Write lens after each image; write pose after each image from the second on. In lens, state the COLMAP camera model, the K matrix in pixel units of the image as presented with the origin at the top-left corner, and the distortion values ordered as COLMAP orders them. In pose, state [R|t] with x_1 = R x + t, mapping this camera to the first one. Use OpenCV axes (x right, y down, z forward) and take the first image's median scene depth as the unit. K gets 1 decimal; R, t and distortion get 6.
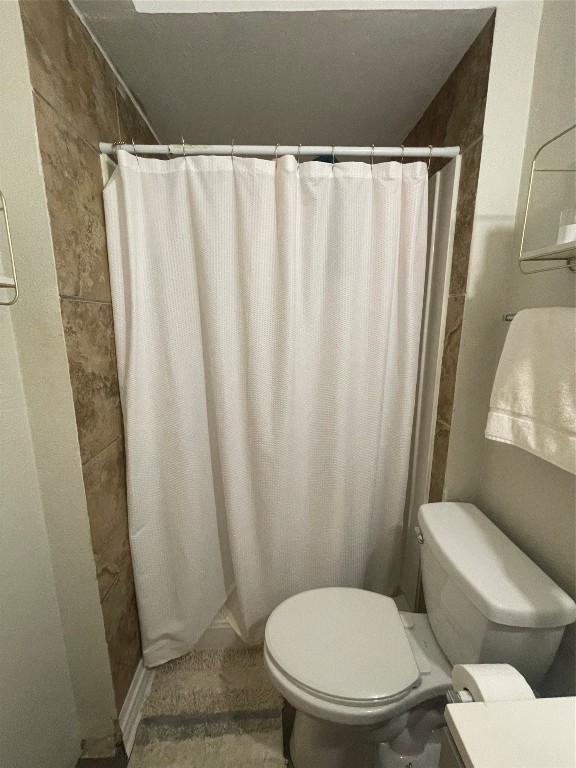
lens RADIAL K [[313.6, 0, 287.5], [0, 313.6, 382.6], [0, 0, 1]] dist [-0.003268, 0.000647]
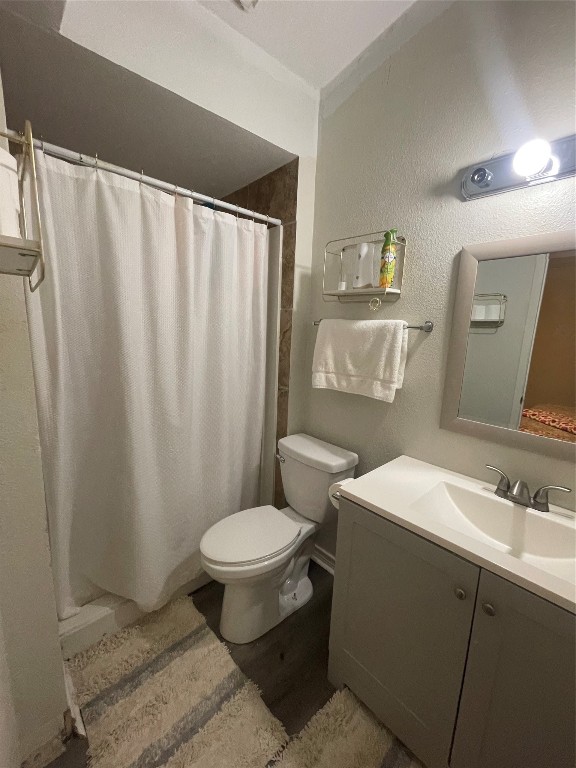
lens RADIAL K [[313.6, 0, 283.9], [0, 313.6, 386.1], [0, 0, 1]] dist [-0.003268, 0.000647]
pose [[0.760268, -0.087175, 0.643734, -0.602850], [0.092100, 0.995410, 0.026027, 0.088652], [-0.643048, 0.039501, 0.764807, -0.262216]]
